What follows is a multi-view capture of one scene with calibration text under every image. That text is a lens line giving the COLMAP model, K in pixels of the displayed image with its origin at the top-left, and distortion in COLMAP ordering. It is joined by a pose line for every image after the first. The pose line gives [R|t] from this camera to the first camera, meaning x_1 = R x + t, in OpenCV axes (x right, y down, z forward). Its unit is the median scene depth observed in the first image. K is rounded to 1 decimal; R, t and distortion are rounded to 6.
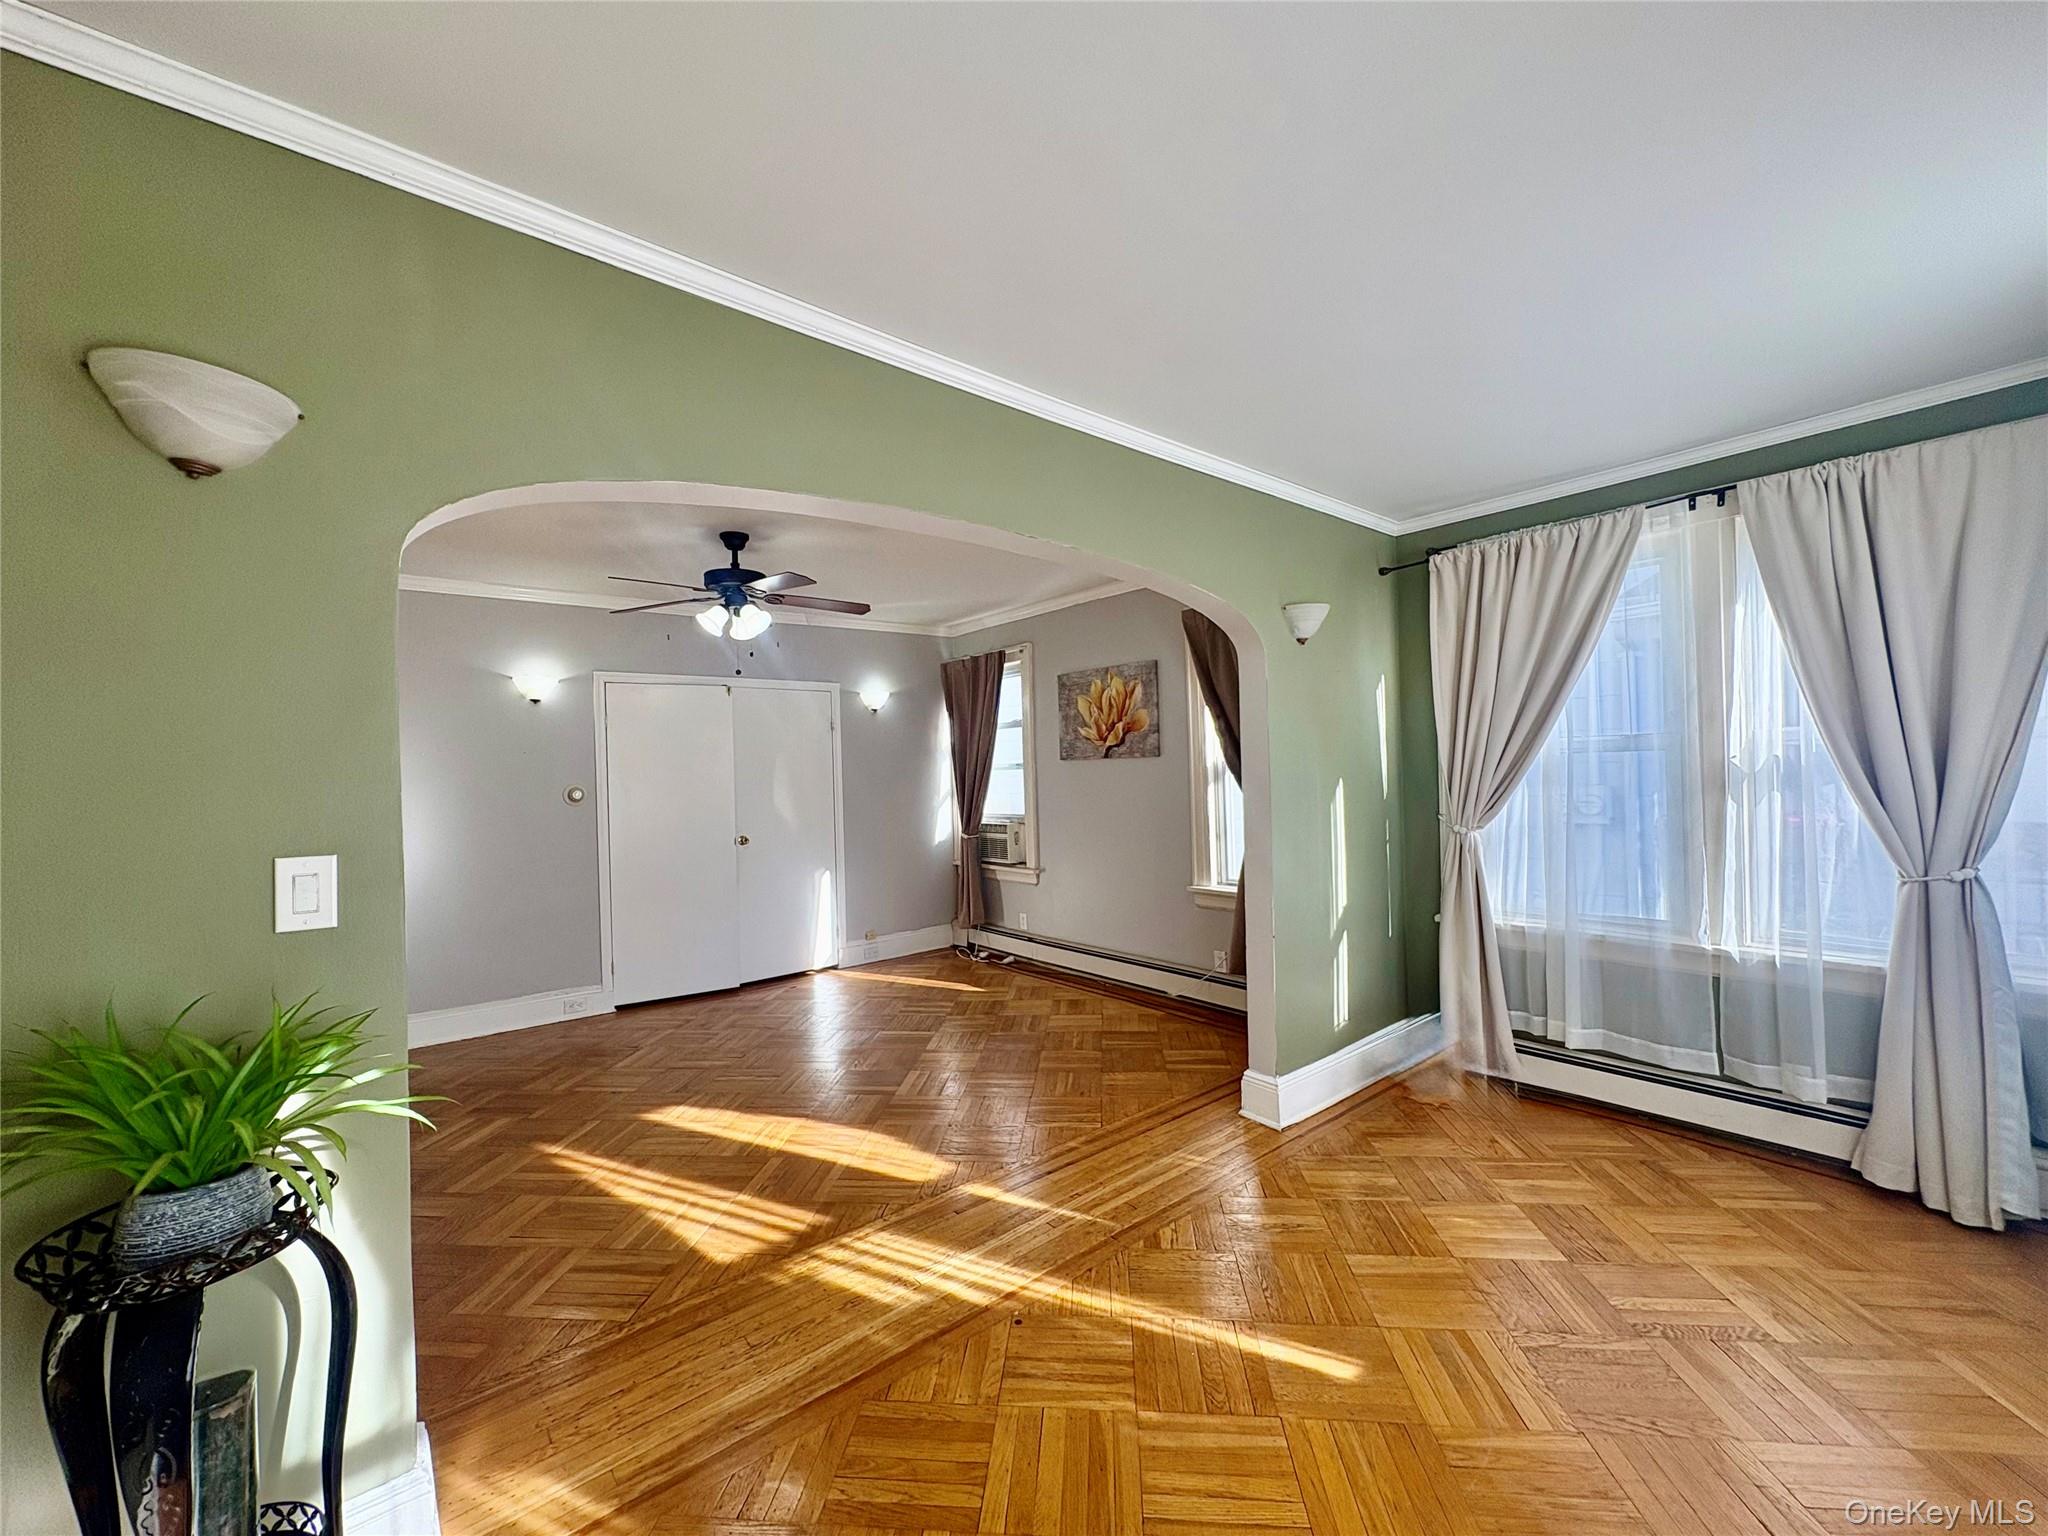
lens RADIAL K [[792.4, 0, 1024.0], [0, 792.4, 768.0], [0, 0, 1]] dist [-0.034952, -0.000026]
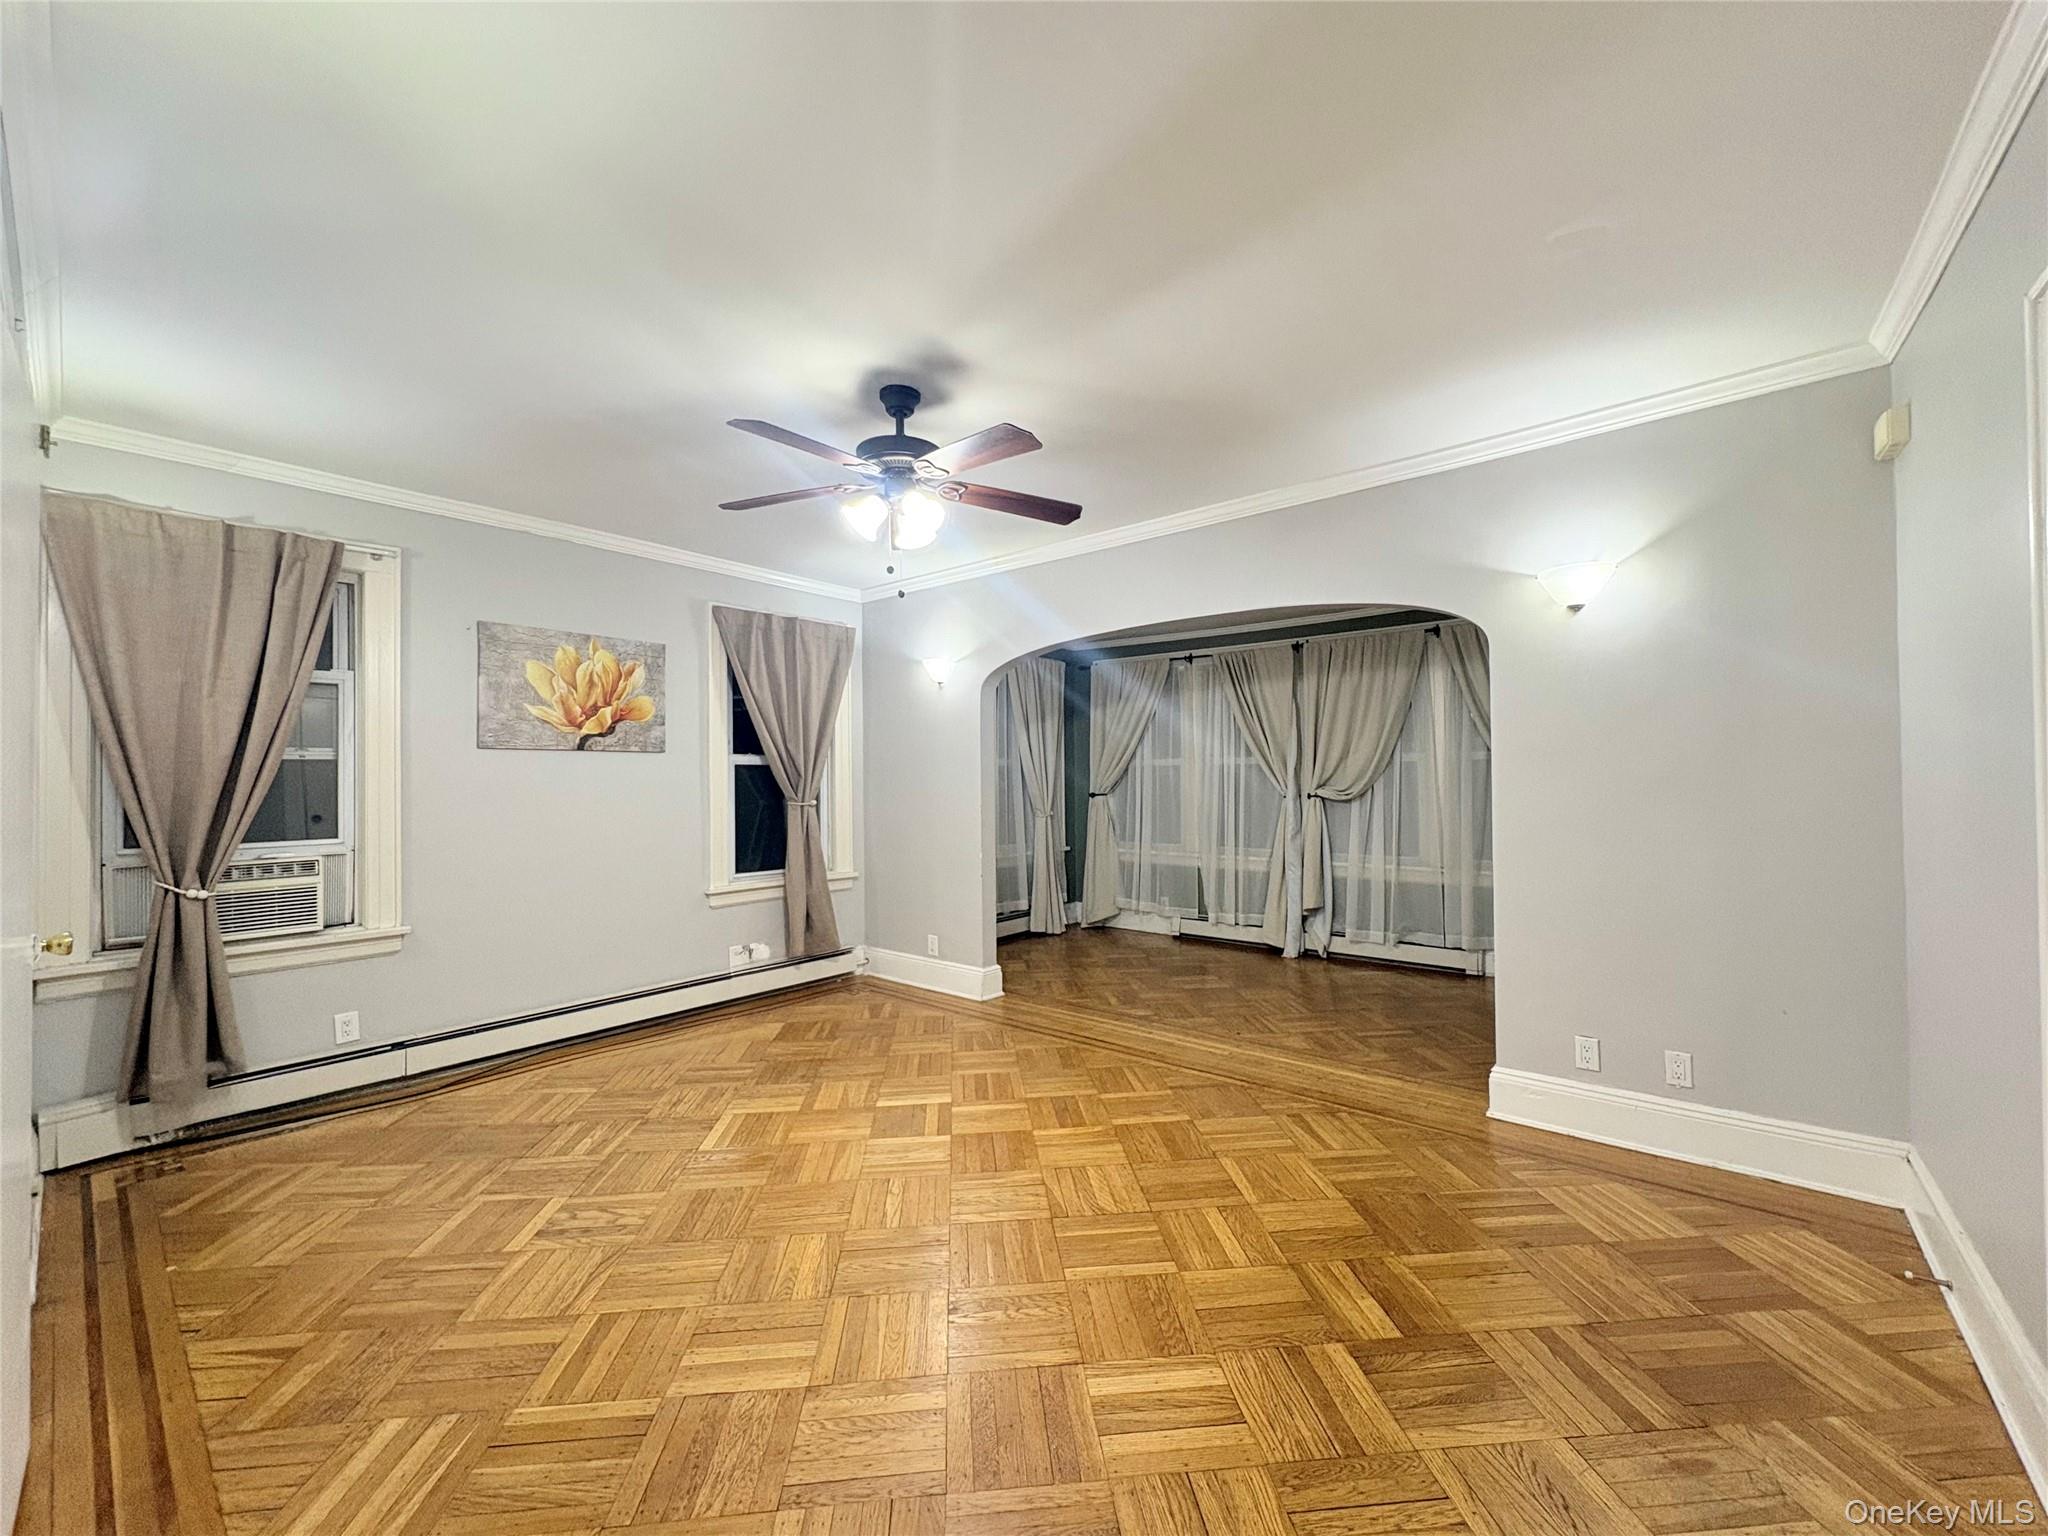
lens RADIAL K [[811.4, 0, 1024.0], [0, 811.4, 768.0], [0, 0, 1]] dist [0.000790, 0.000015]
pose [[-0.192160, 0.030308, 0.980896, -0.765471], [-0.002135, 0.999508, -0.031301, 0.029519], [-0.981361, -0.008109, -0.192001, 0.738766]]
